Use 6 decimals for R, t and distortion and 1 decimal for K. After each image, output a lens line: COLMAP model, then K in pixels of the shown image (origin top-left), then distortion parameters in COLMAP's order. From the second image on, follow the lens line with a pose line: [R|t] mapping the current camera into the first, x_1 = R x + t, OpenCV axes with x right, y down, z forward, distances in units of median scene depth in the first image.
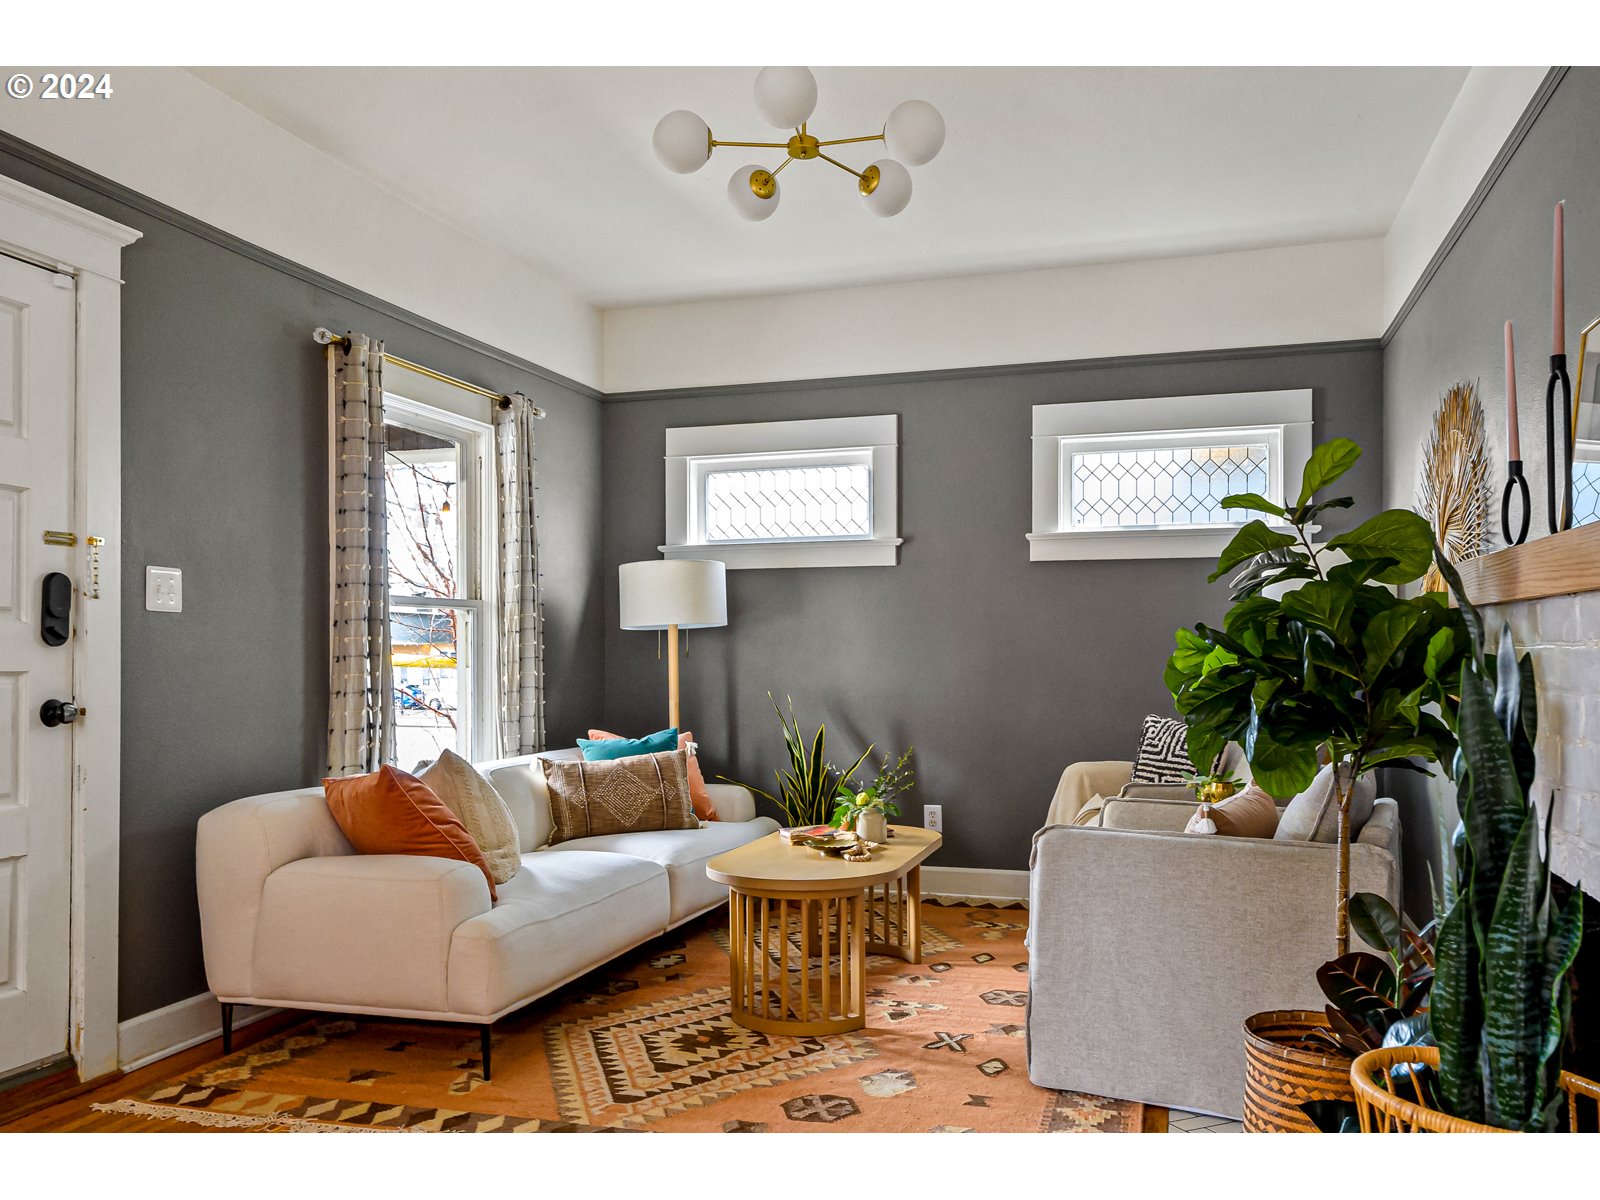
lens RADIAL K [[1096.6, 0, 800.0], [0, 1096.6, 600.0], [0, 0, 1]] dist [0.021599, 0.000256]
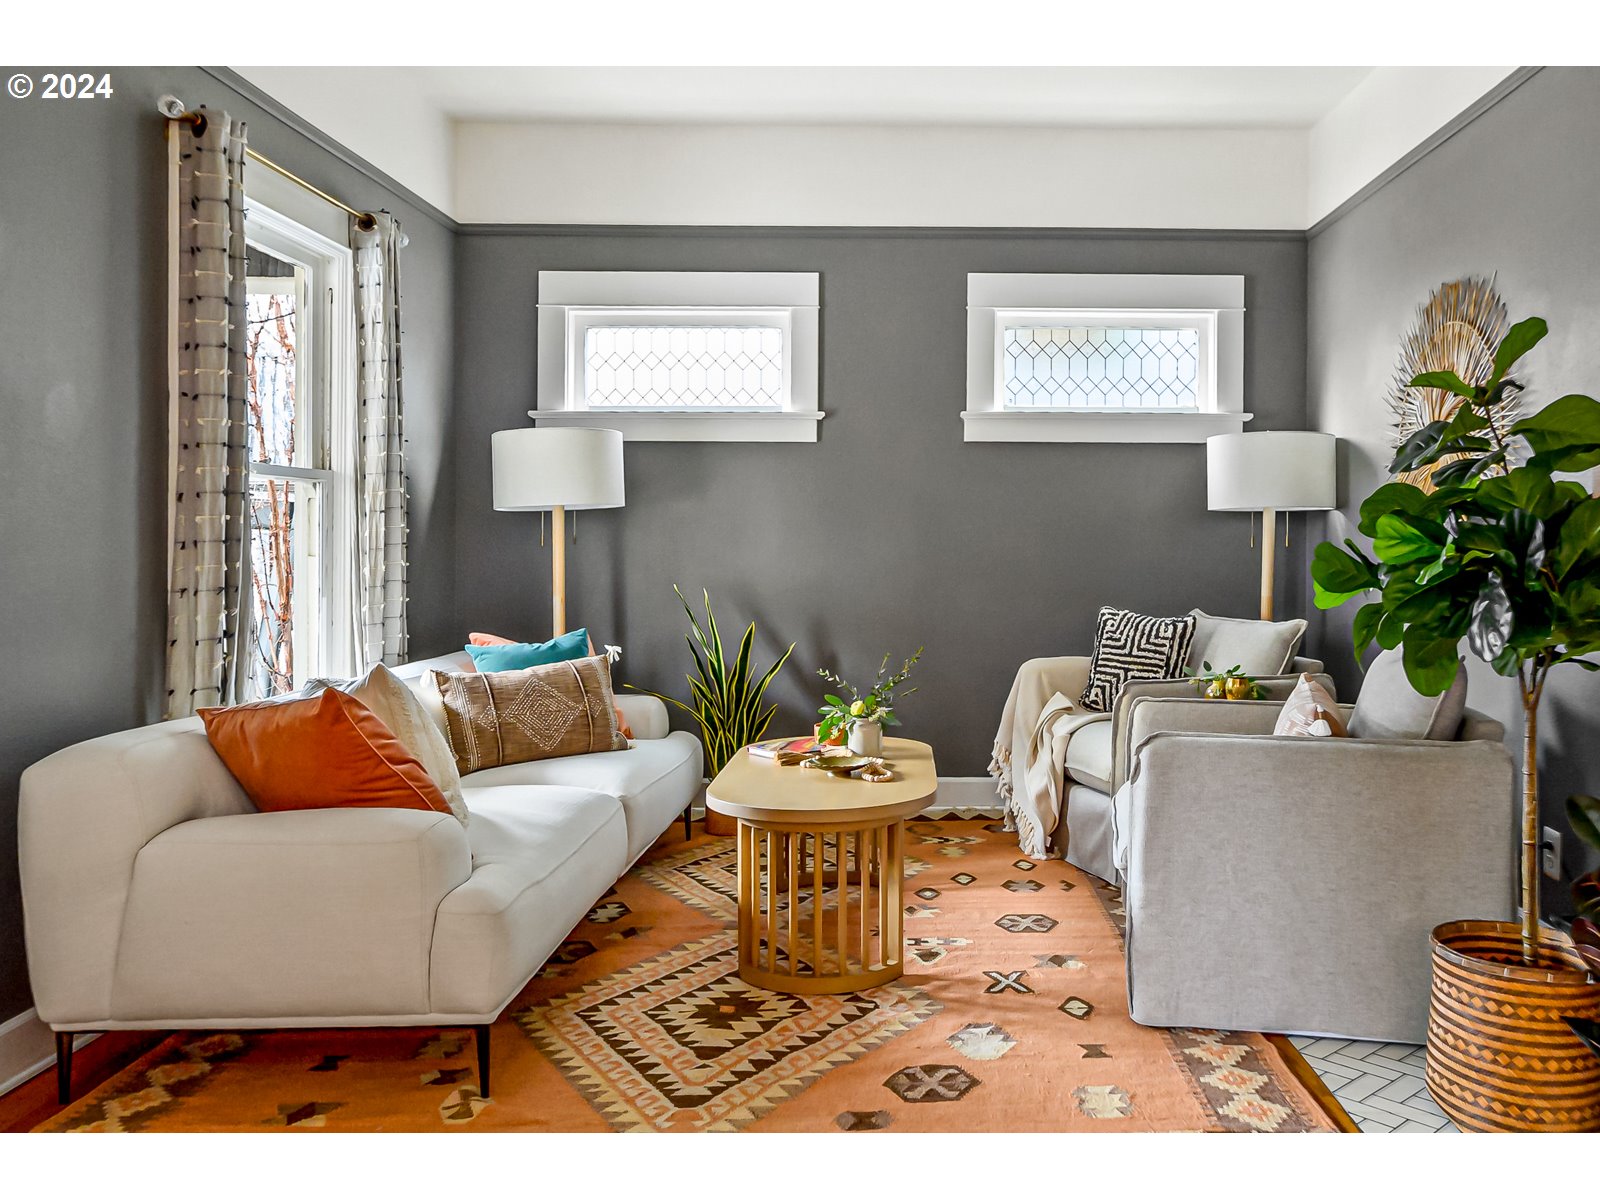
lens RADIAL K [[1153.0, 0, 800.0], [0, 1153.0, 488.0], [0, 0, 1]] dist [0.010447, 0.000690]
pose [[0.958893, 0.017714, 0.283215, -0.254632], [-0.018638, 0.999826, 0.000567, 0.007442], [-0.283156, -0.005822, 0.959056, 0.141932]]
